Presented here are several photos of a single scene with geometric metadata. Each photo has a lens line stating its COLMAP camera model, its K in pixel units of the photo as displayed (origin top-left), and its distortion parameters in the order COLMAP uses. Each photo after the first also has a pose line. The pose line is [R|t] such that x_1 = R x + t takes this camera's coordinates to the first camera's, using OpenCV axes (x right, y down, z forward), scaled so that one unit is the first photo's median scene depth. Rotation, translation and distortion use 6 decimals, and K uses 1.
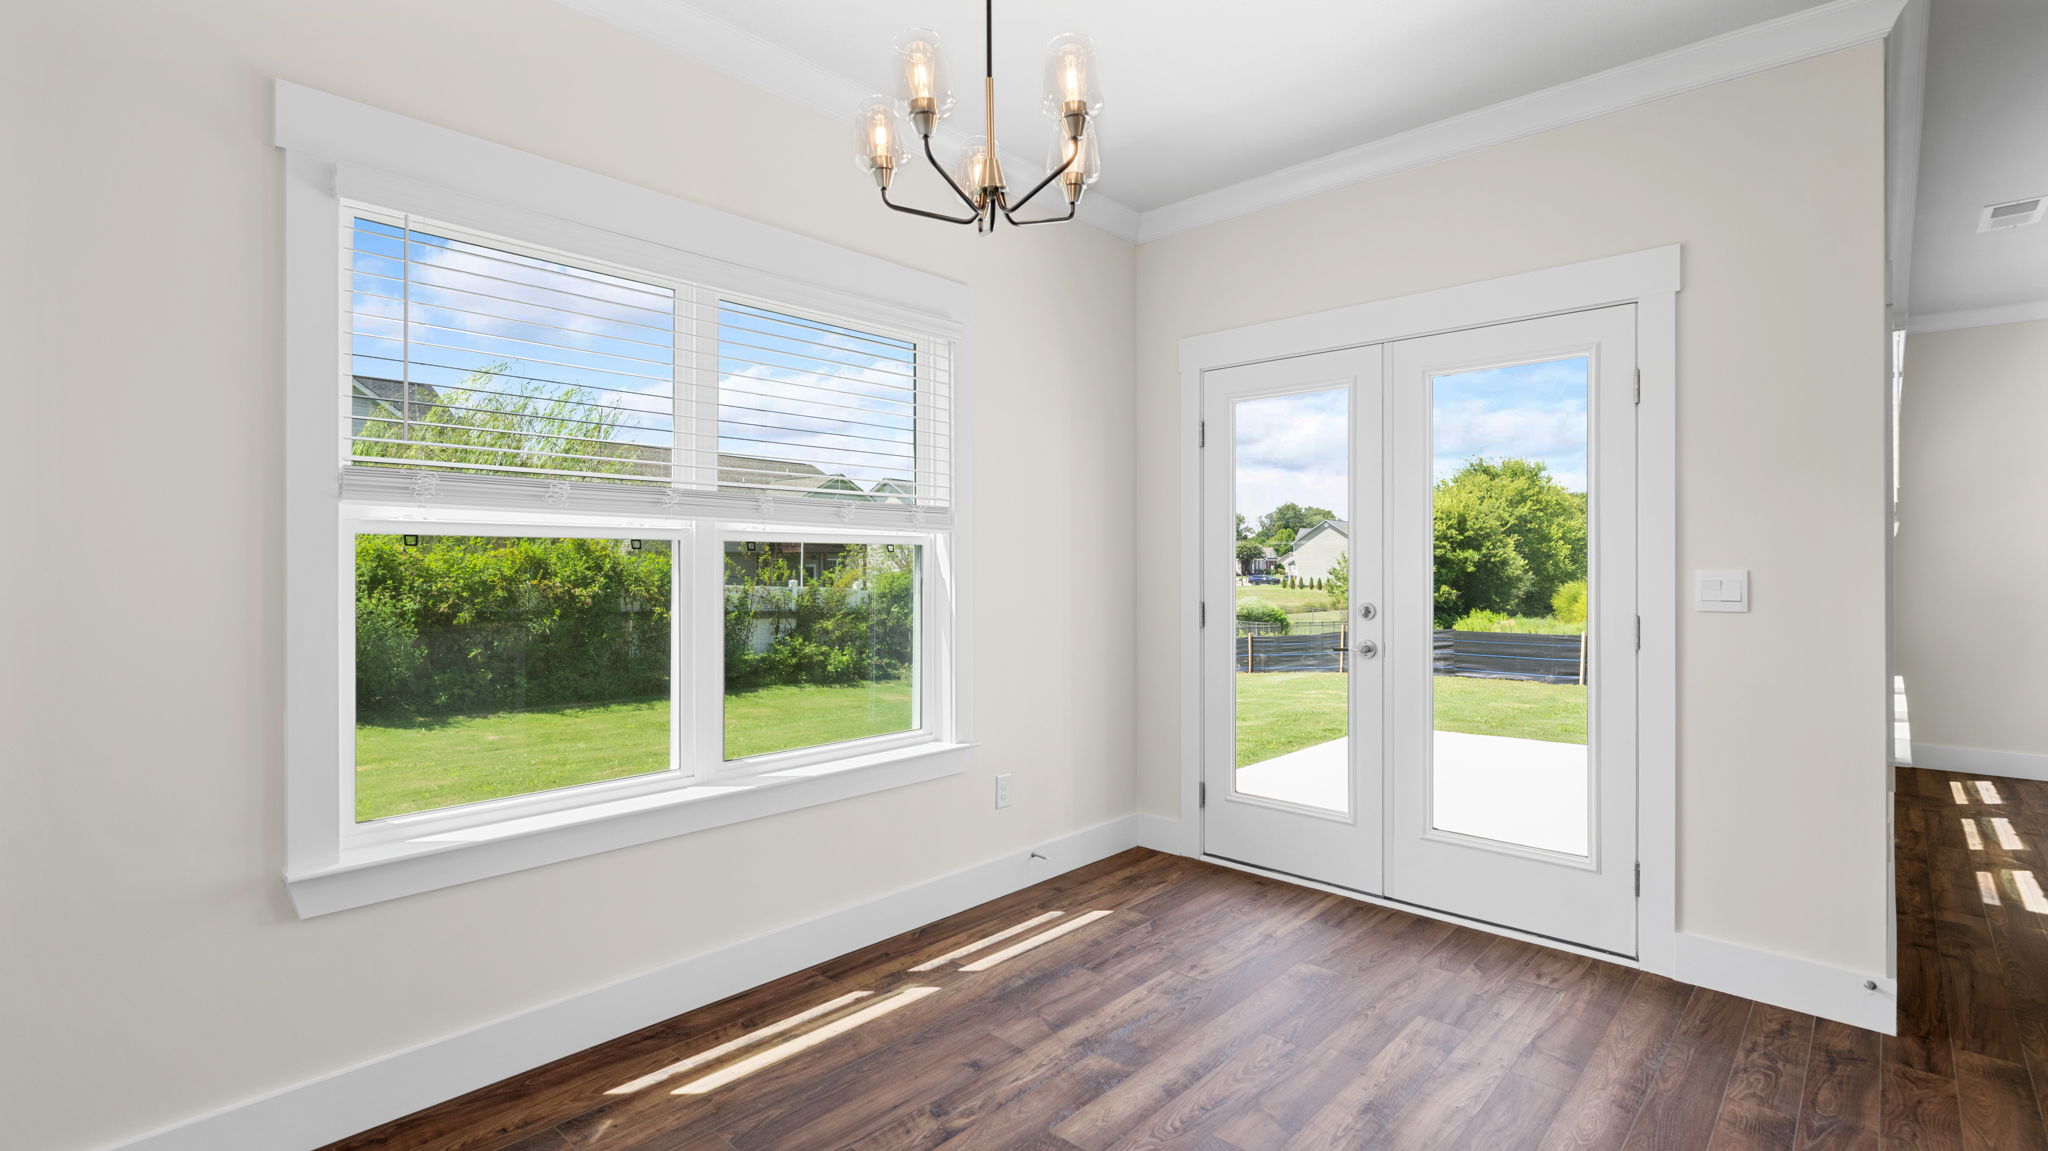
lens RADIAL K [[943.4, 0, 1012.2], [0, 943.4, 560.2], [0, 0, 1]] dist [-0.001366, 0.000187]
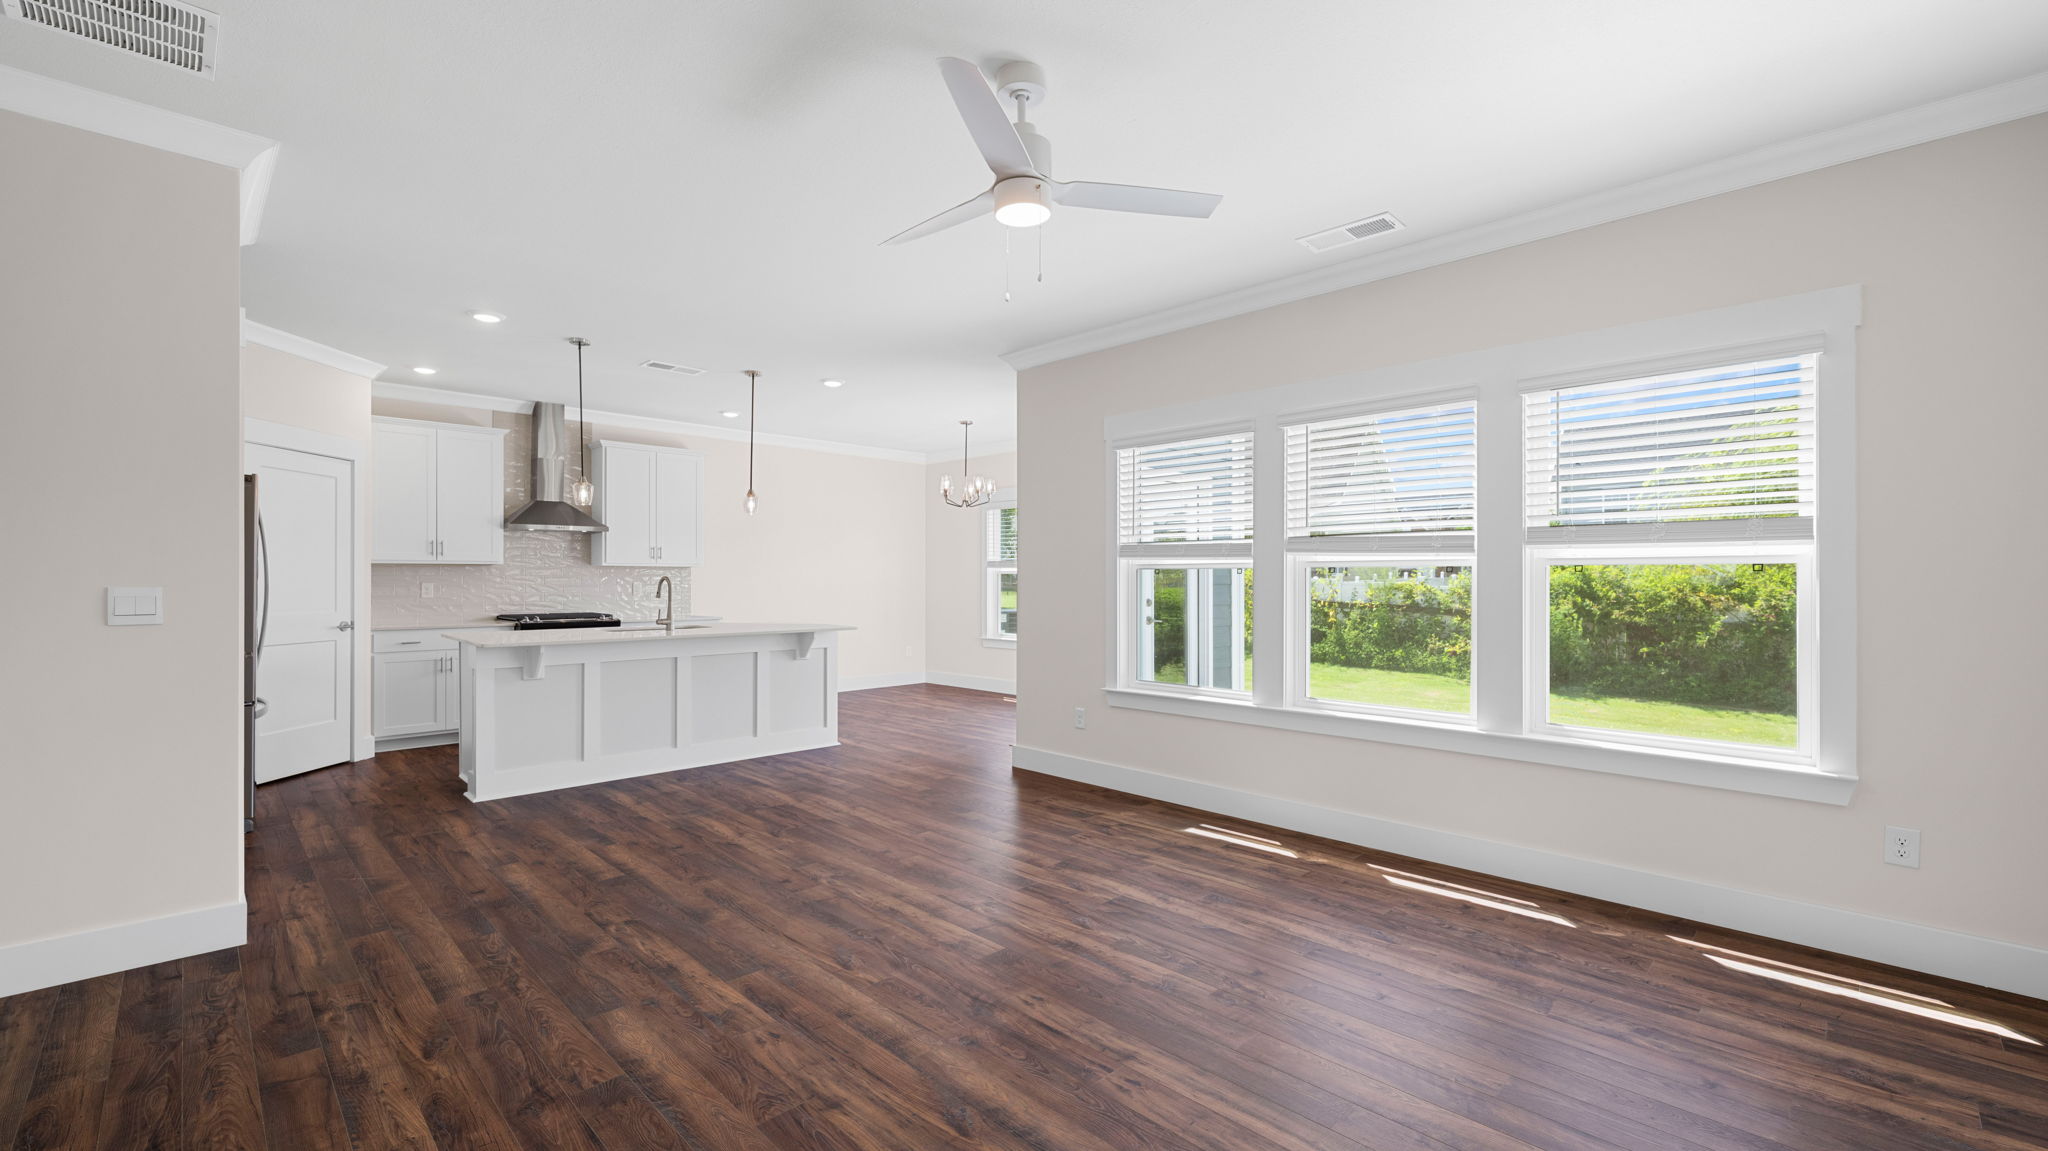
lens RADIAL K [[852.8, 0, 1024.0], [0, 852.8, 575.5], [0, 0, 1]] dist [-0.013330, -0.000014]
pose [[-0.038025, -0.004699, -0.999266, 2.875275], [0.002350, 0.999986, -0.004792, 0.000616], [0.999274, -0.002530, -0.038013, 0.995921]]
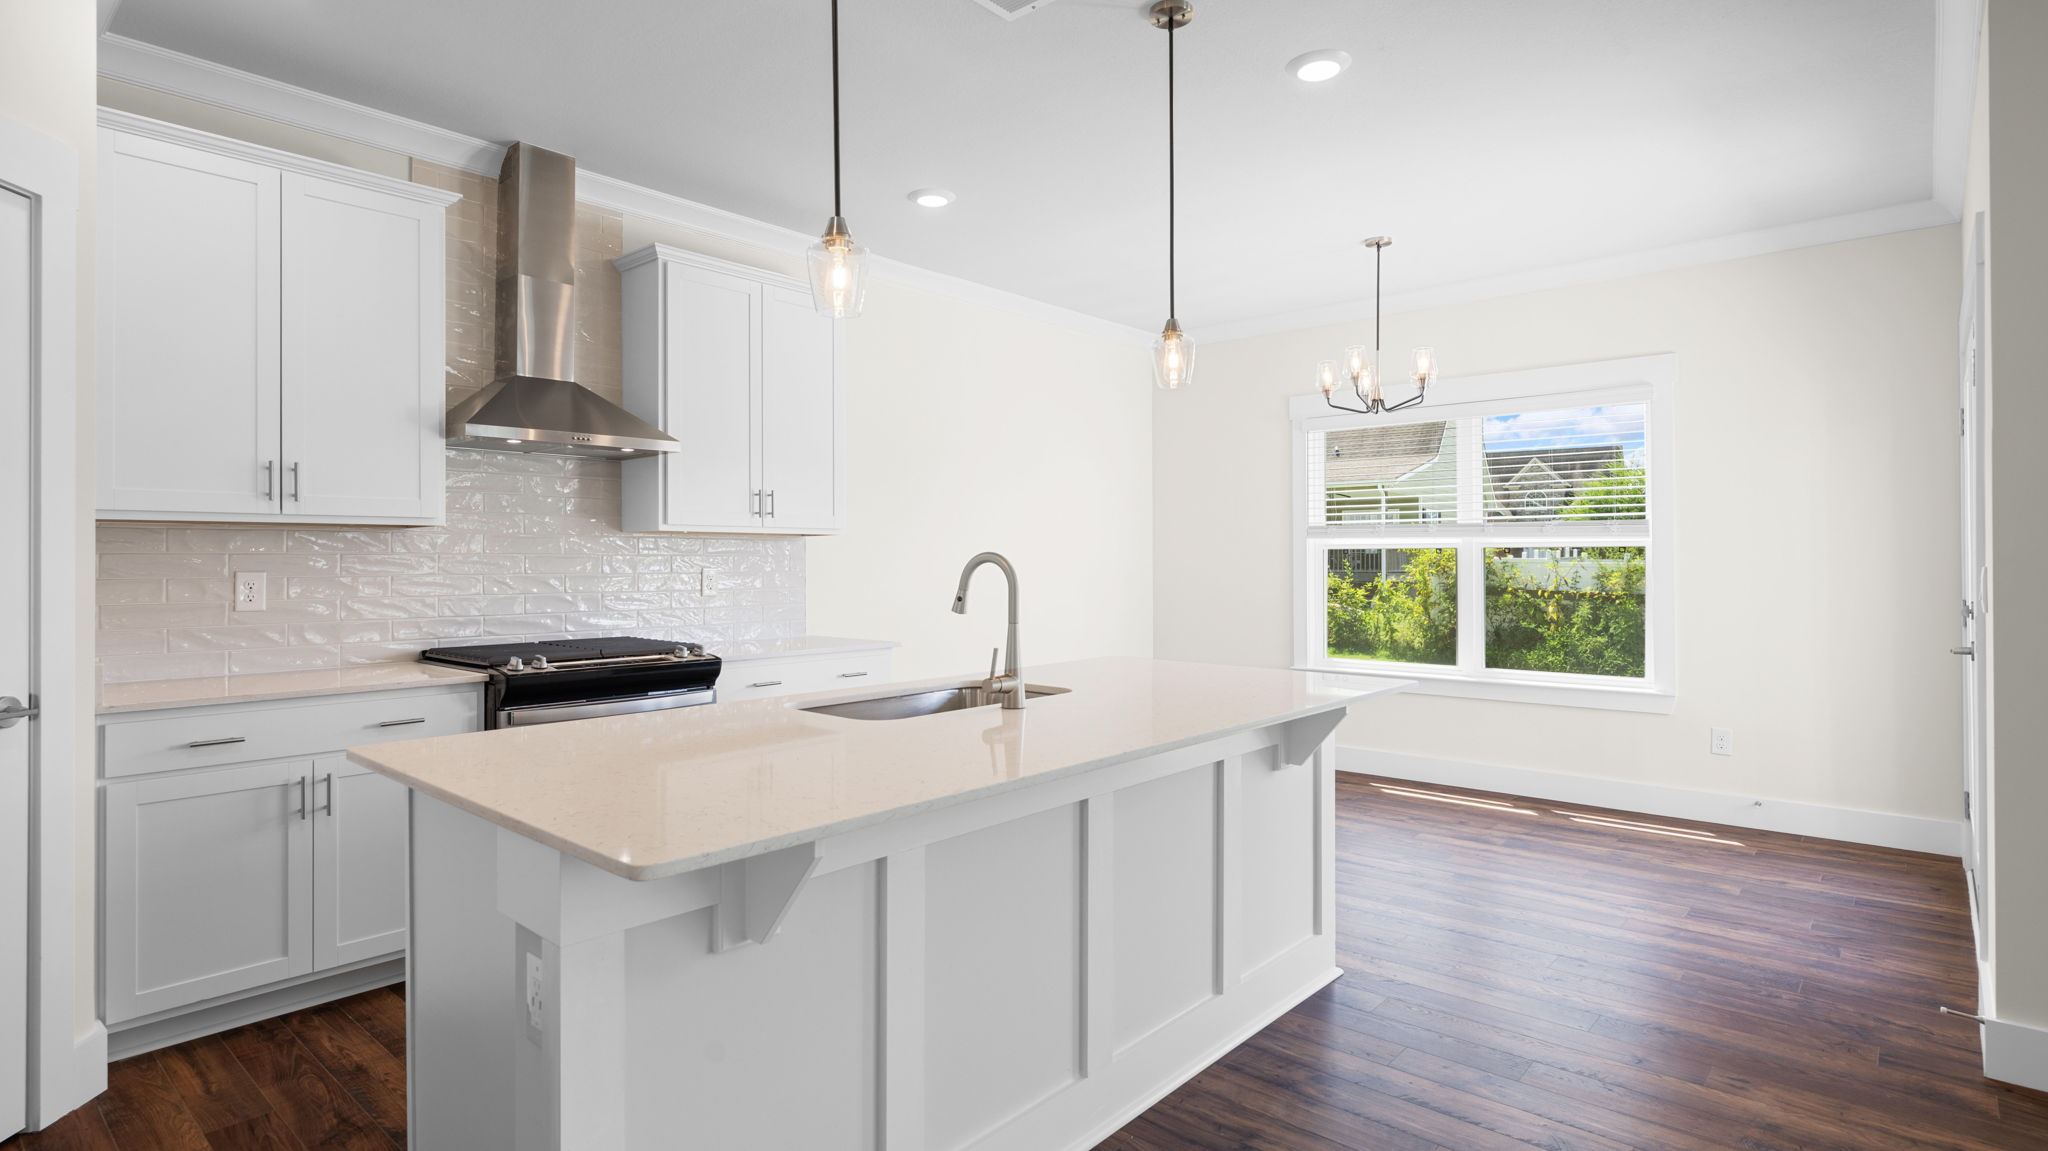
lens RADIAL K [[1040.5, 0, 1014.1], [0, 1040.5, 554.1], [0, 0, 1]] dist [-0.000001, -0.000488]
pose [[0.027146, -0.007498, -0.999603, 1.715279], [0.006304, 0.999953, -0.007330, -0.000570], [0.999612, -0.006102, 0.027192, 0.029242]]
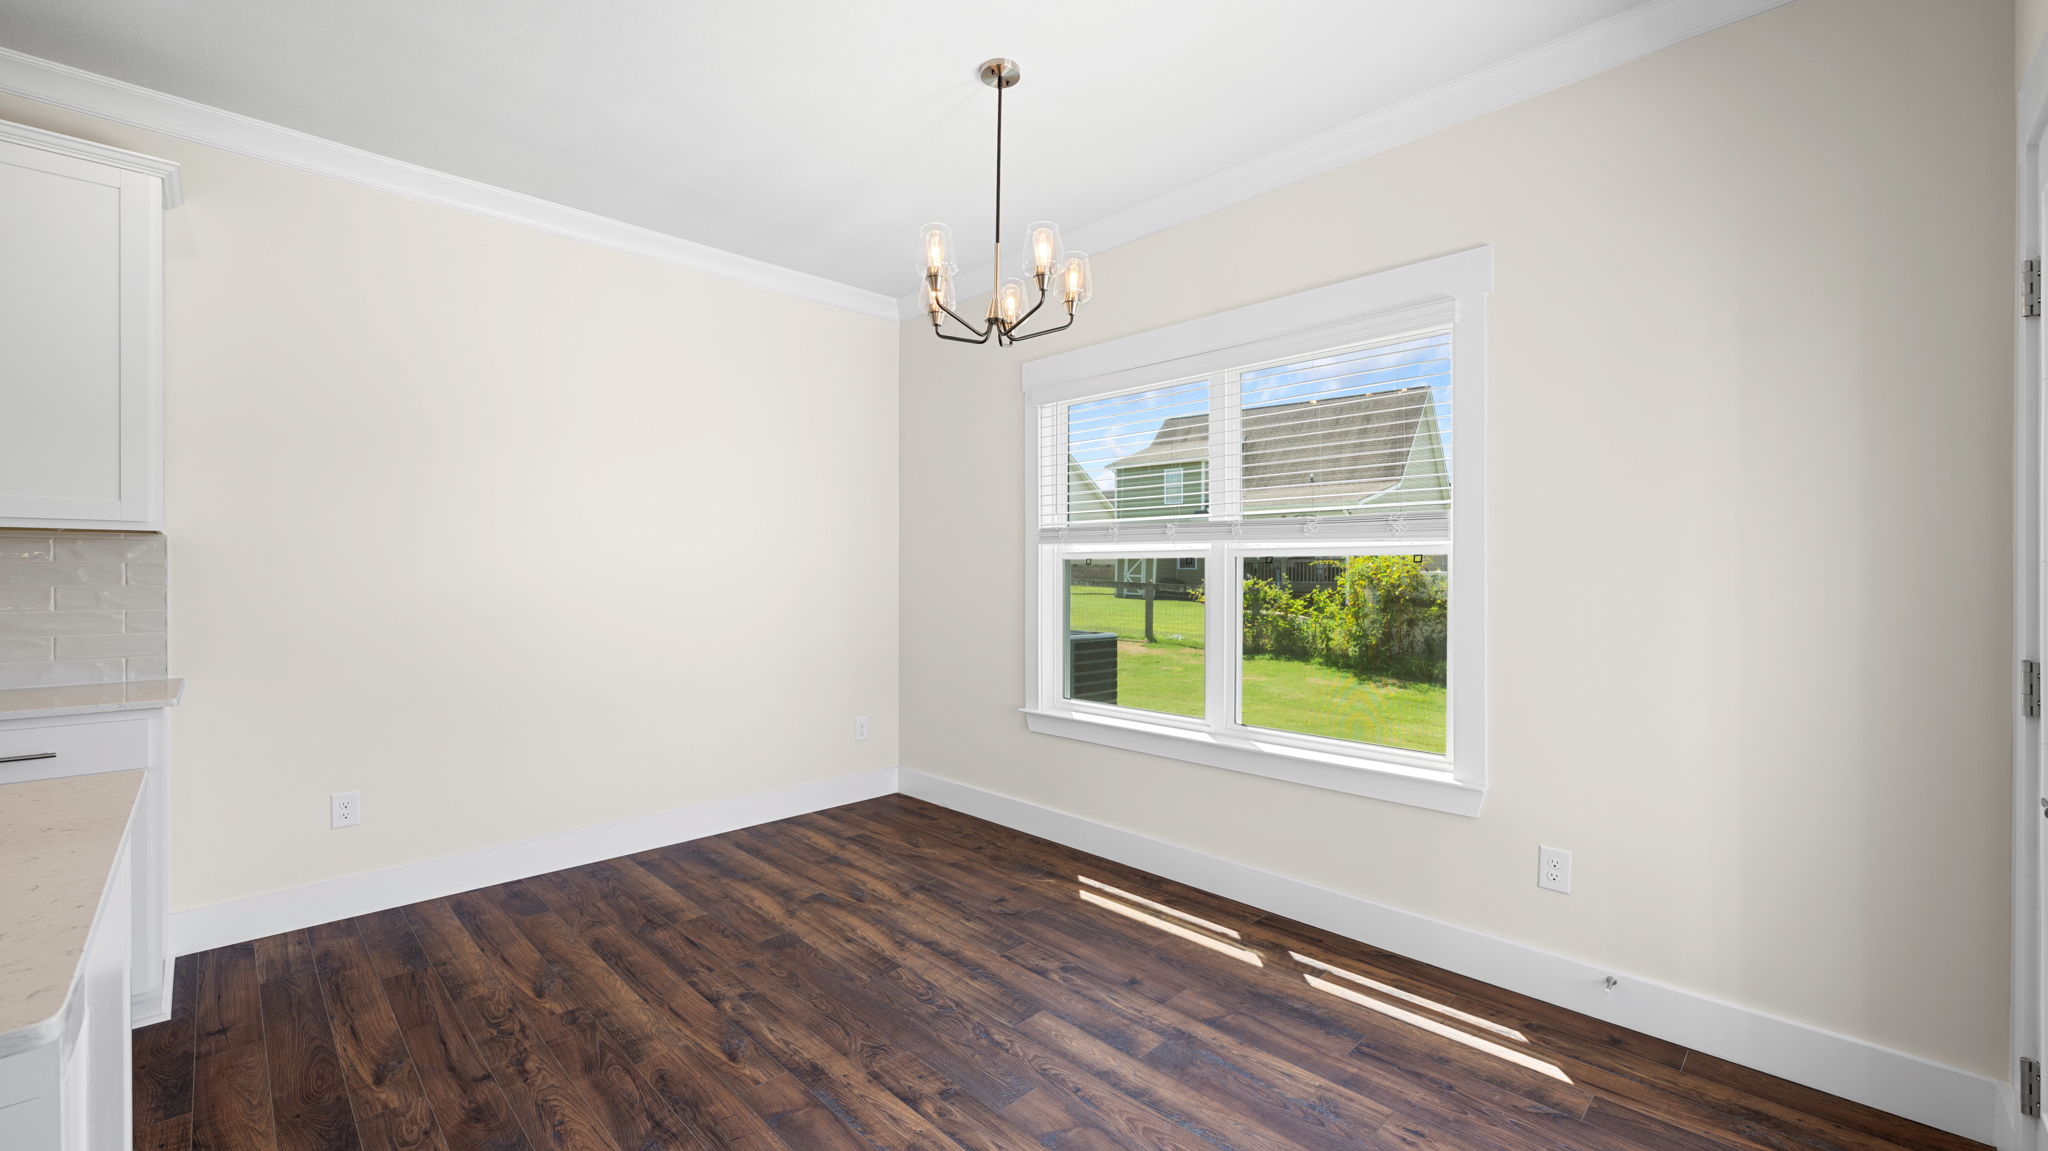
lens RADIAL K [[826.6, 0, 1018.9], [0, 826.6, 577.9], [0, 0, 1]] dist [-0.000711, -0.000136]
pose [[-0.047106, 0.006155, -0.998871, 0.870072], [0.001999, 0.999980, 0.006068, 0.001122], [0.998888, -0.001711, -0.047117, 0.754978]]
